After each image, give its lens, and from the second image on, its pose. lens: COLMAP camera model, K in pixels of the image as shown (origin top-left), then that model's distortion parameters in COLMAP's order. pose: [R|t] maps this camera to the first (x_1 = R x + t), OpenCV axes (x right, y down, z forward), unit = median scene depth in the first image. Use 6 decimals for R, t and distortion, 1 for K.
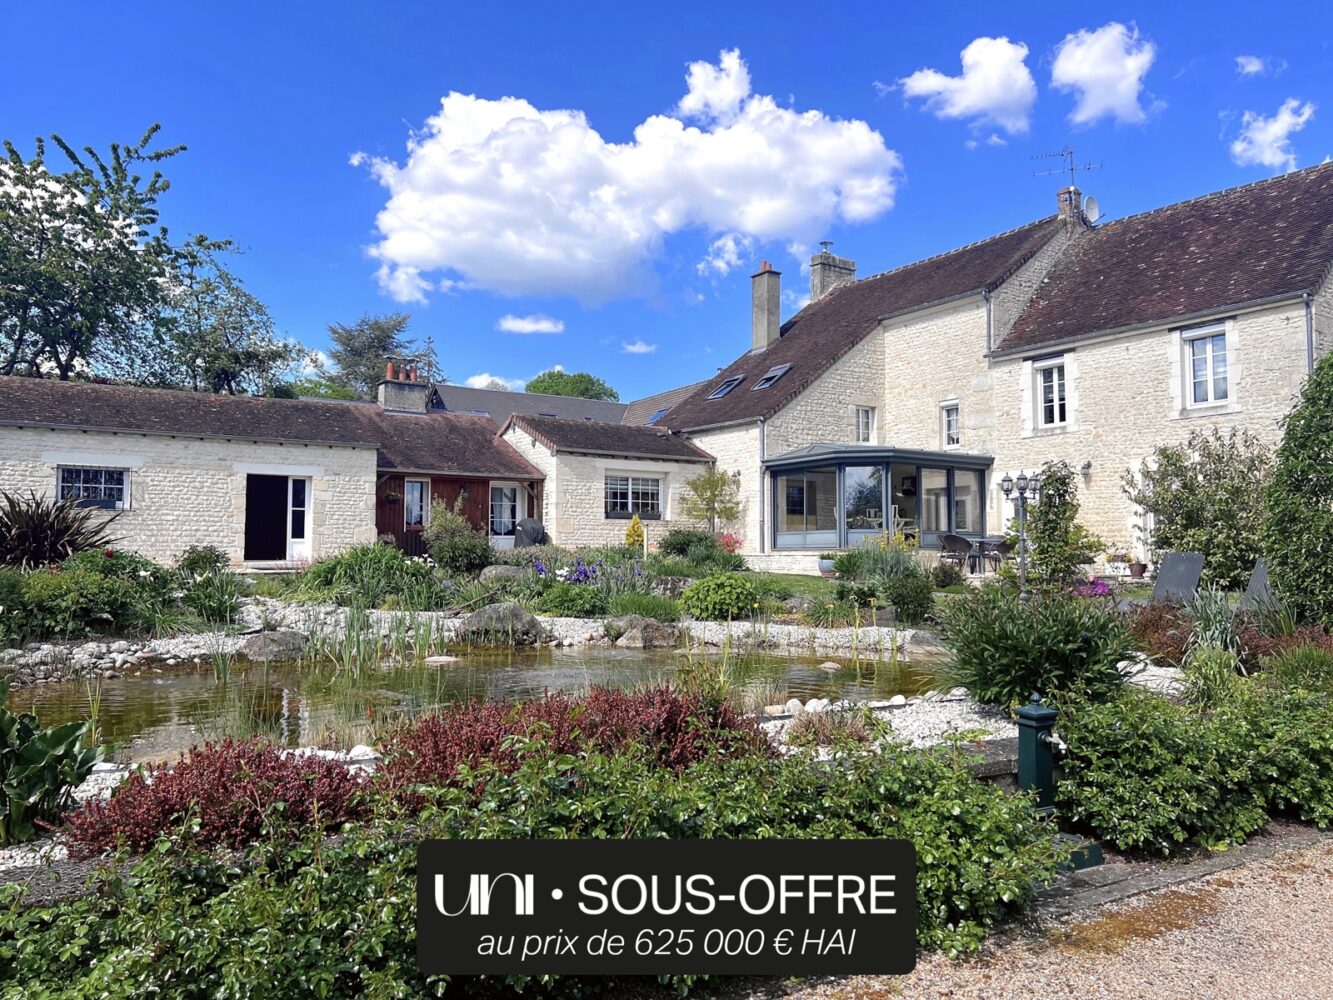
lens RADIAL K [[1012.1, 0, 660.4], [0, 1012.1, 498.7], [0, 0, 1]] dist [0.050574, -0.039615]
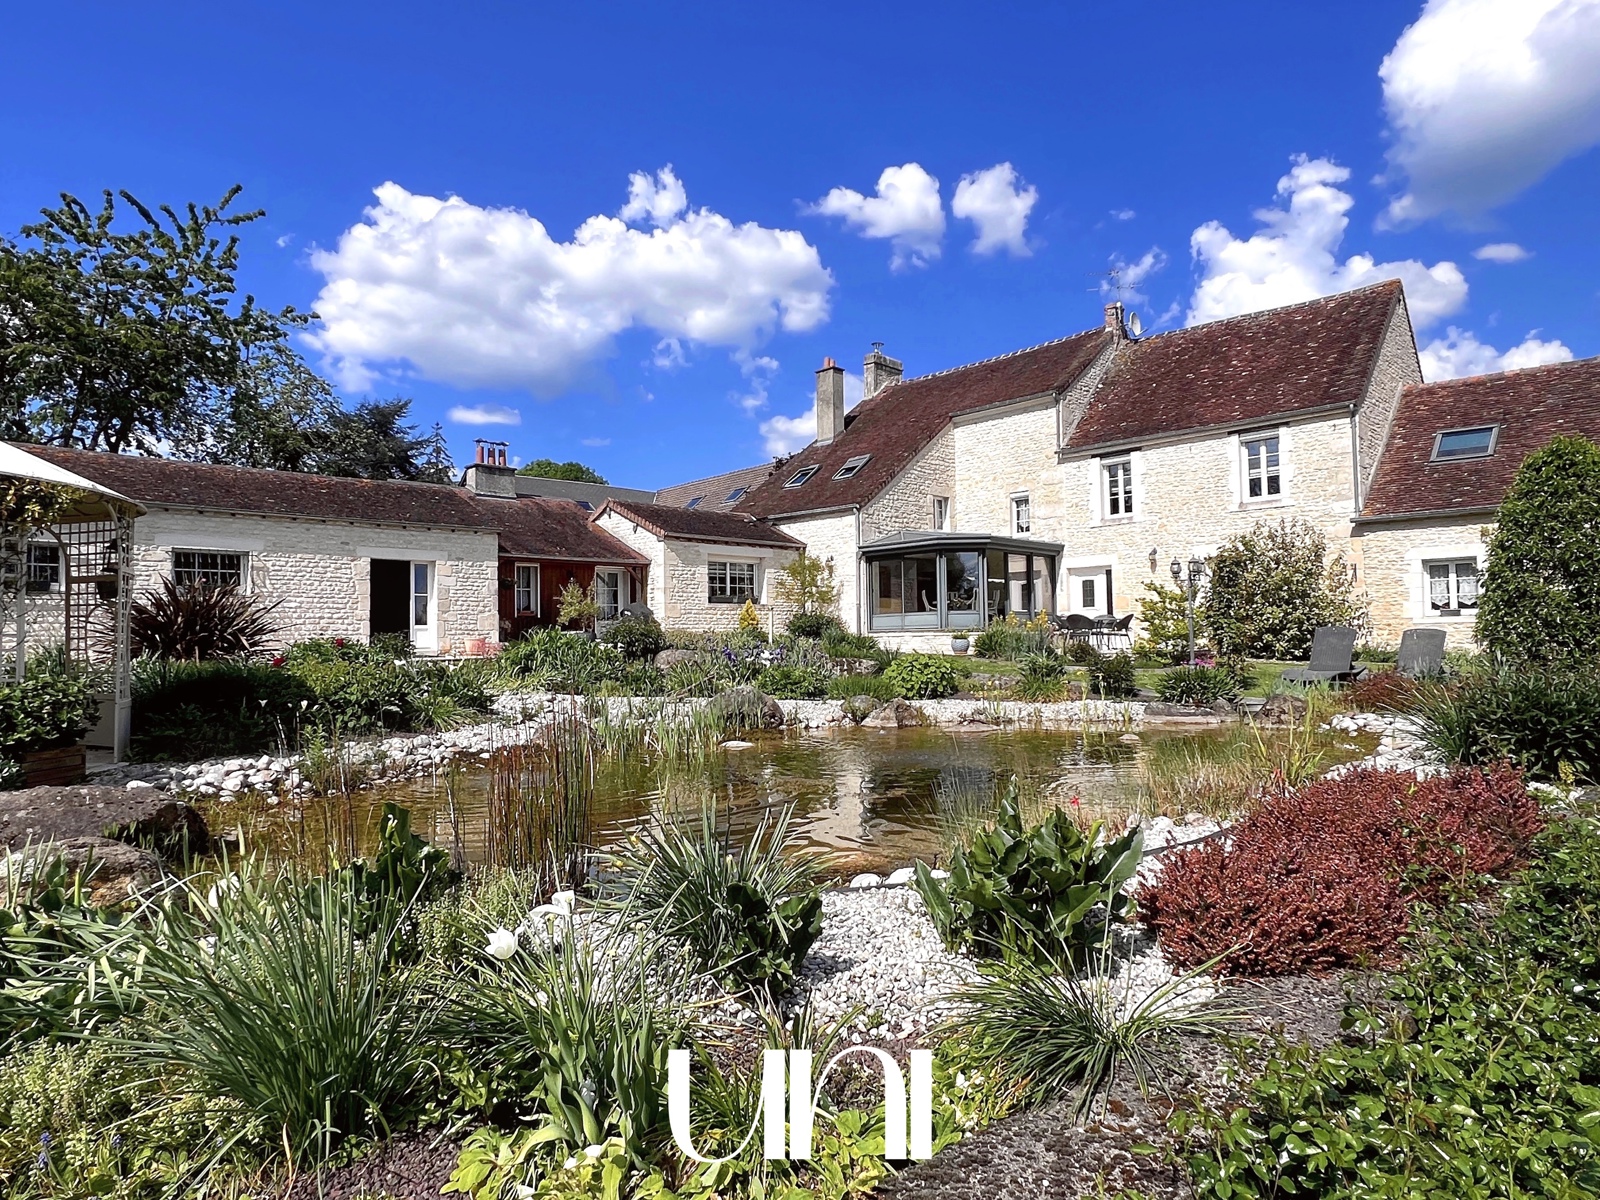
lens RADIAL K [[953.4, 0, 800.0], [0, 953.4, 600.0], [0, 0, 1]] dist [0.001306, 0.001726]
pose [[0.981977, -0.007160, 0.188863, -0.148980], [0.004178, 0.999860, 0.016182, 0.001514], [-0.188953, -0.015102, 0.981870, 0.038613]]
